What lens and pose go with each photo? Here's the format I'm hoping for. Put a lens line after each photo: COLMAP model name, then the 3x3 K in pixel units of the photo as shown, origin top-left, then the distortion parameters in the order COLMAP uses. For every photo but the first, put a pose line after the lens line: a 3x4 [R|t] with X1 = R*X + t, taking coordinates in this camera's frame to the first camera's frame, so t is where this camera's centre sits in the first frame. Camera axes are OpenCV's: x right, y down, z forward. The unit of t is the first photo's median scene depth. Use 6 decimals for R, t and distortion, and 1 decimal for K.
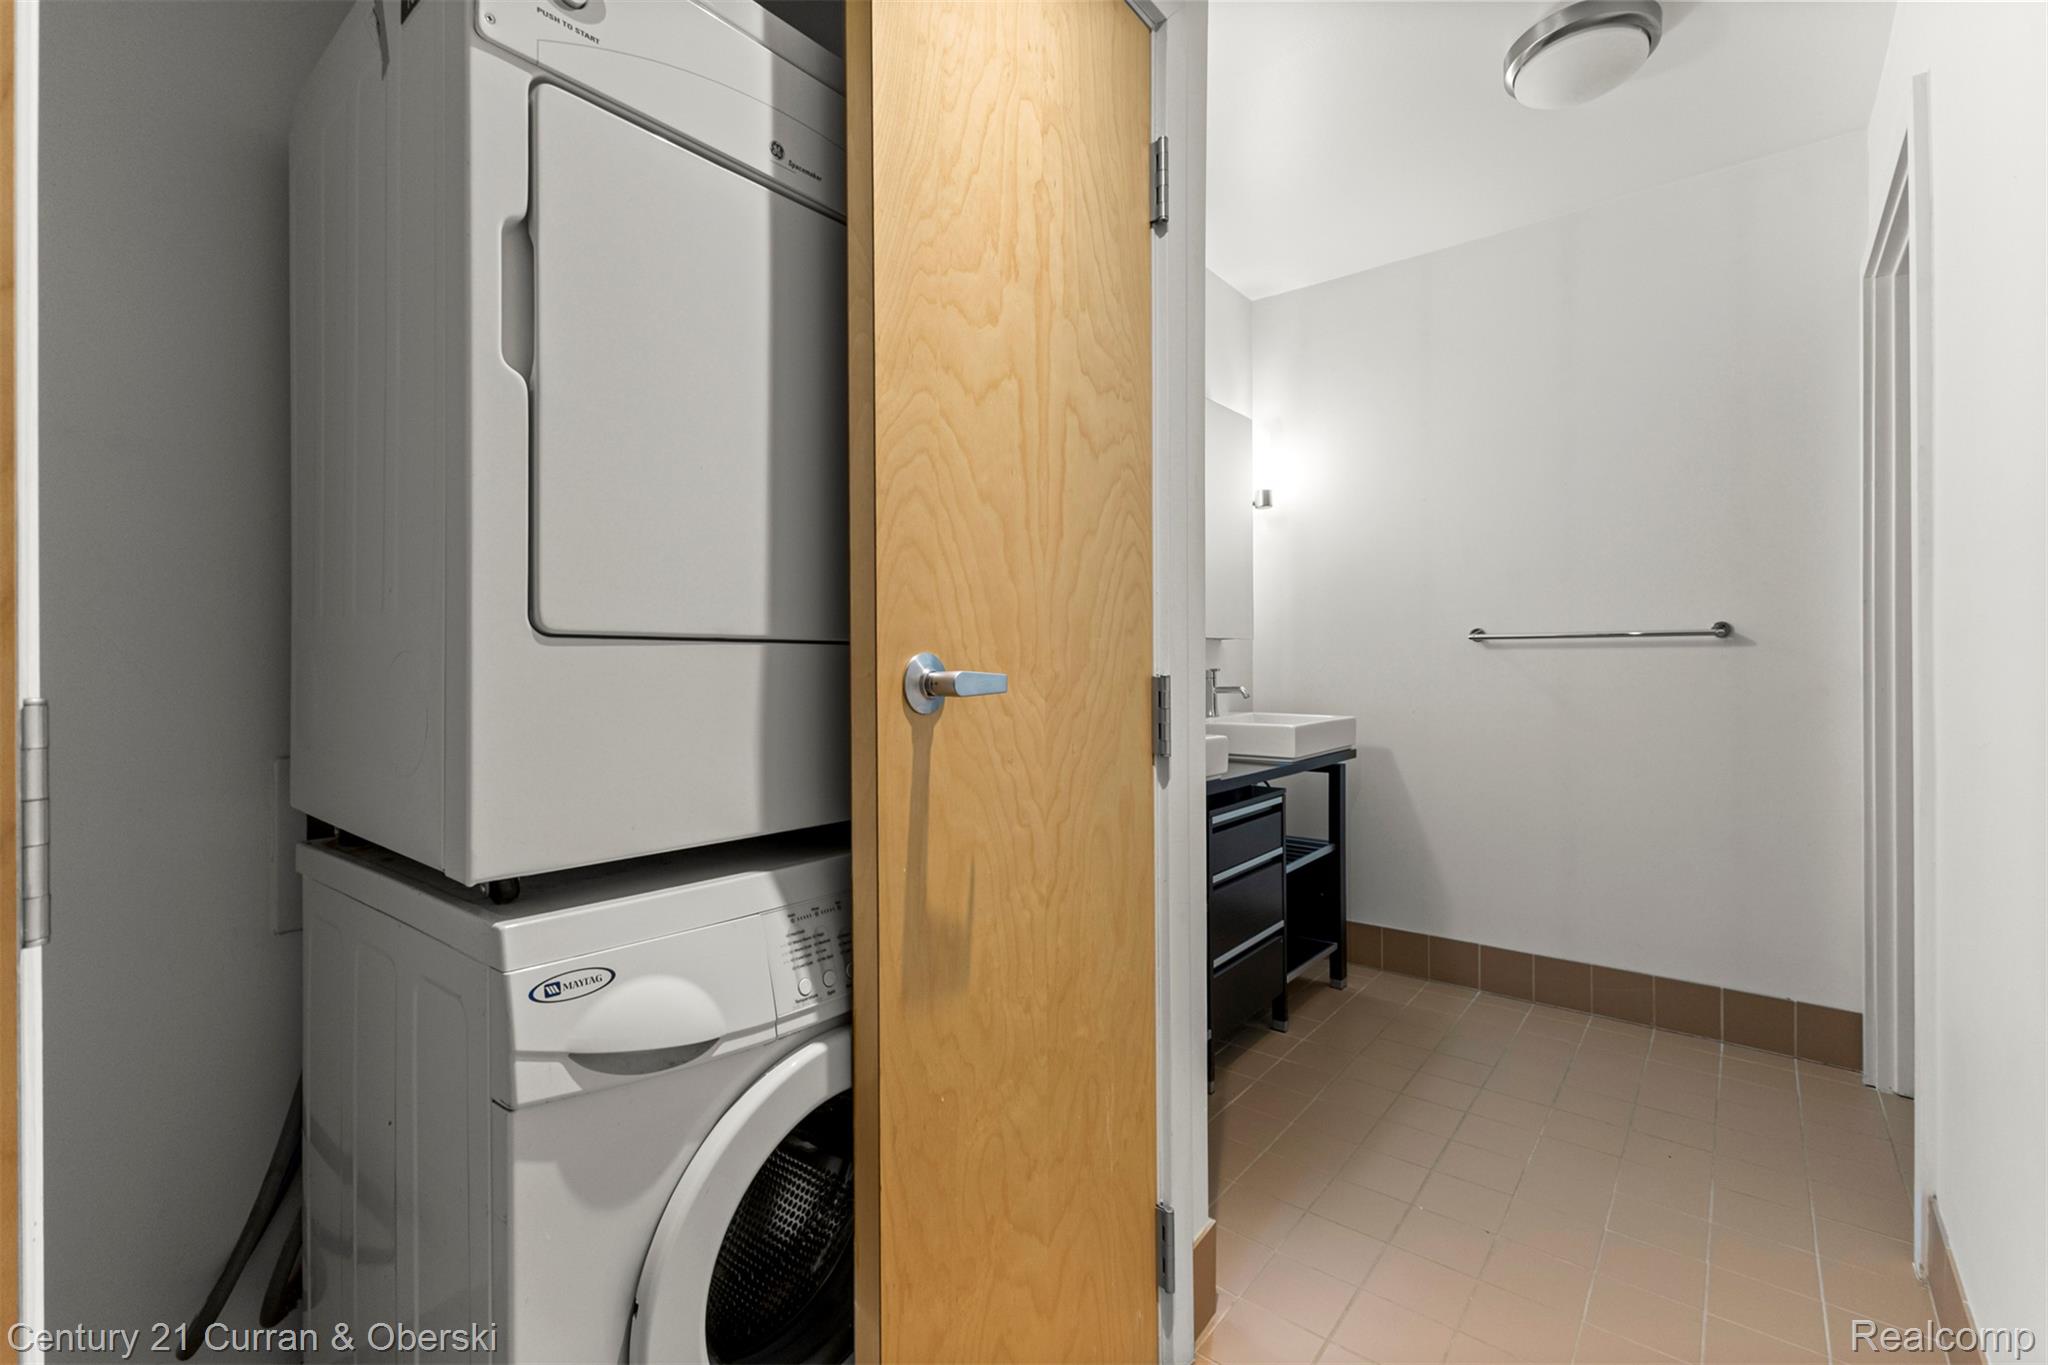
lens RADIAL K [[899.0, 0, 1024.0], [0, 899.0, 682.5], [0, 0, 1]] dist [0.000923, -0.000850]
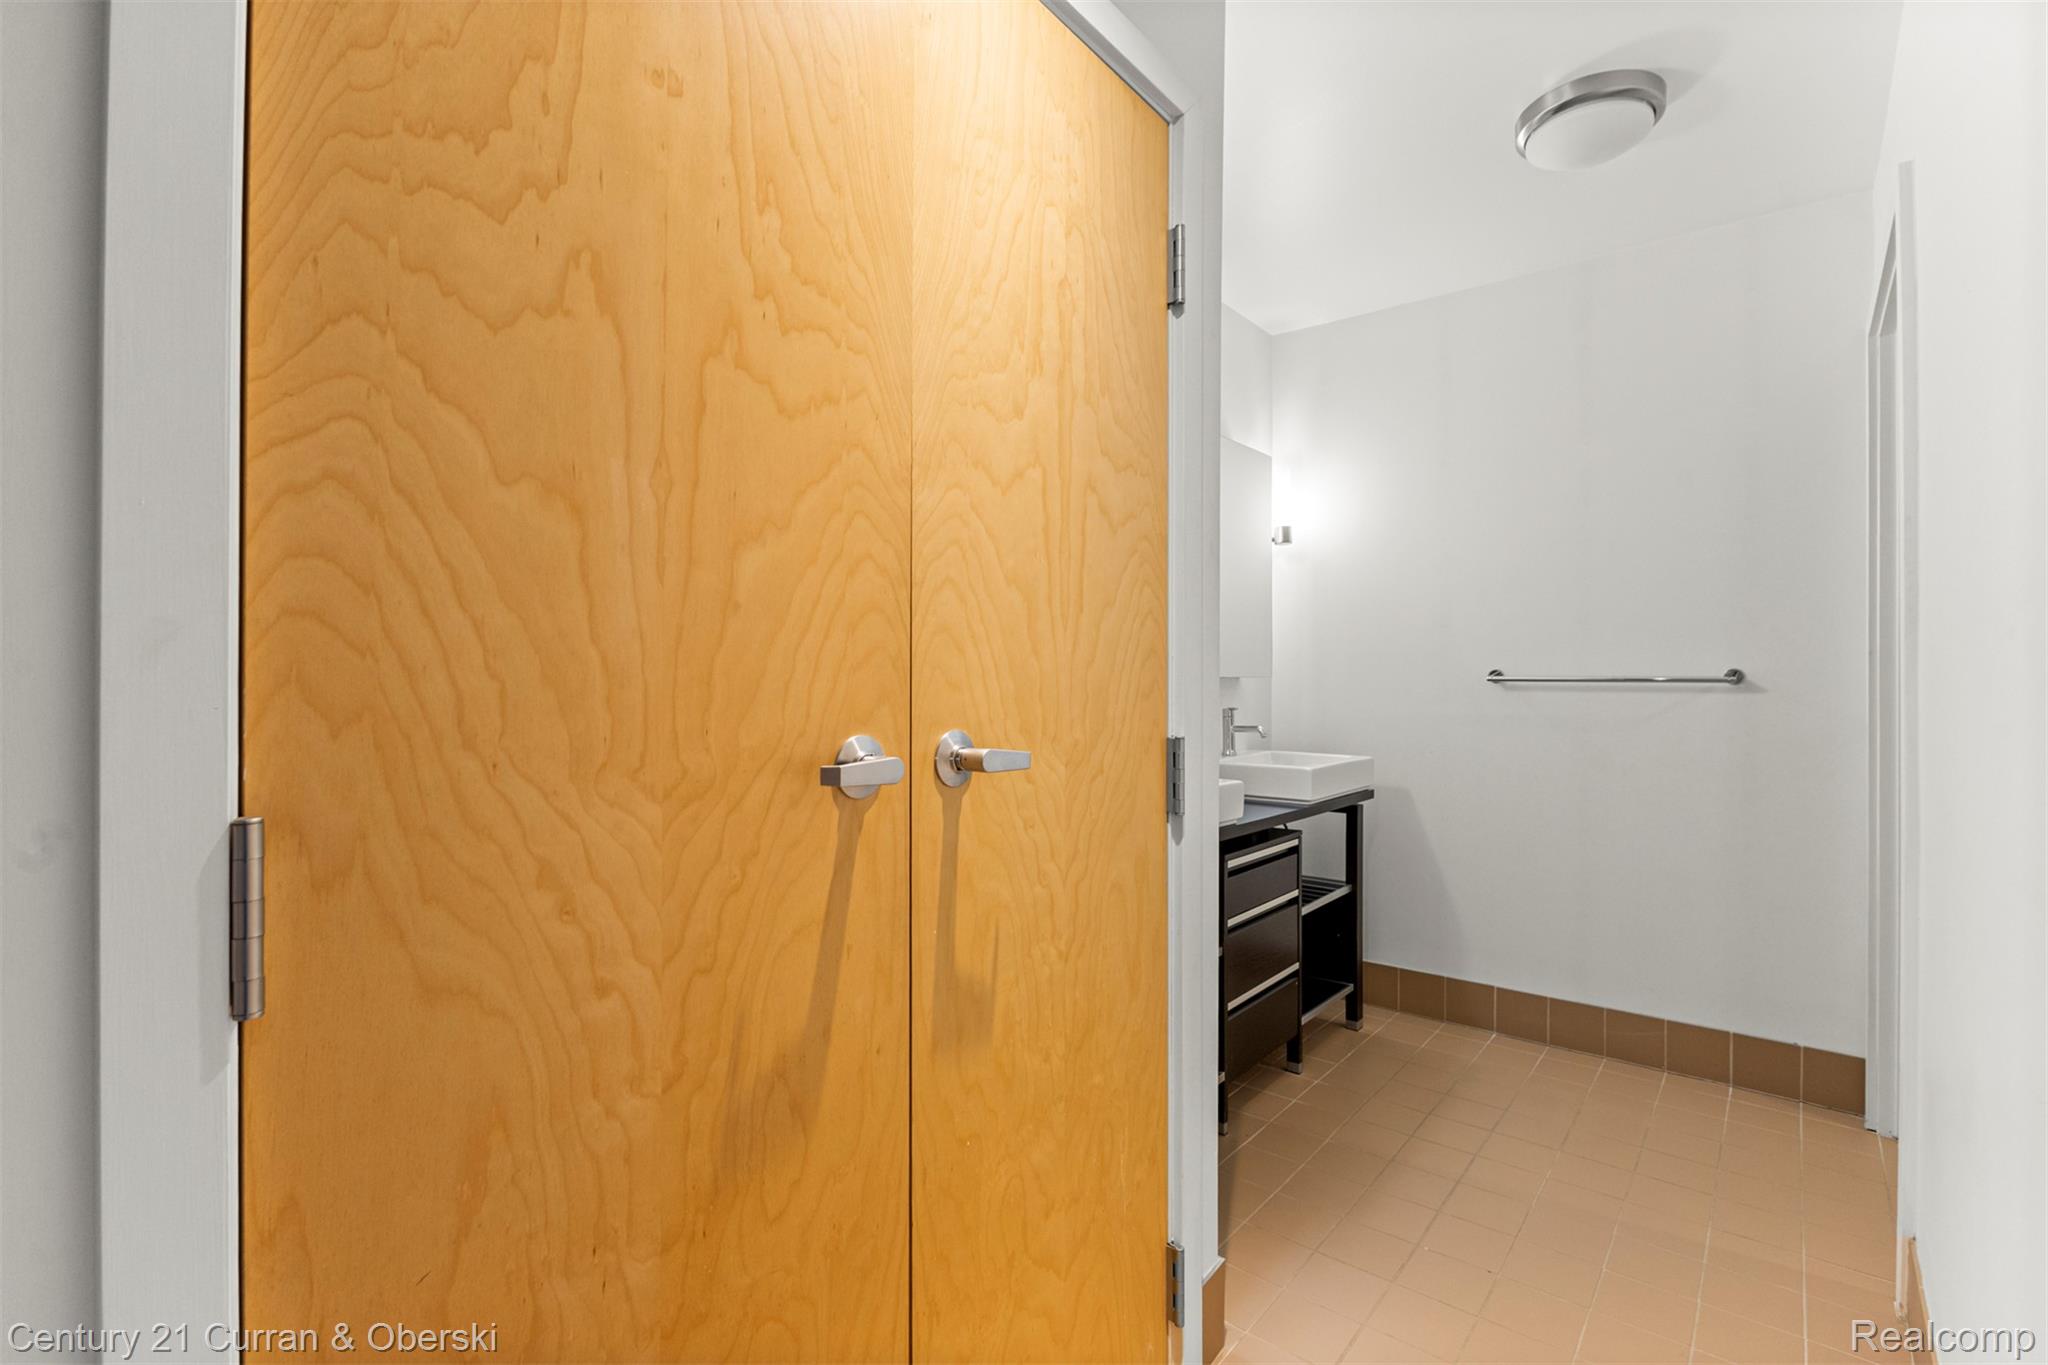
lens RADIAL K [[962.4, 0, 1024.0], [0, 962.4, 682.5], [0, 0, 1]] dist [-0.016789, 0.001085]
pose [[0.999911, 0.006408, -0.011678, -0.010929], [-0.006444, 0.999975, -0.003075, -0.067539], [0.011658, 0.003150, 0.999927, -0.117803]]
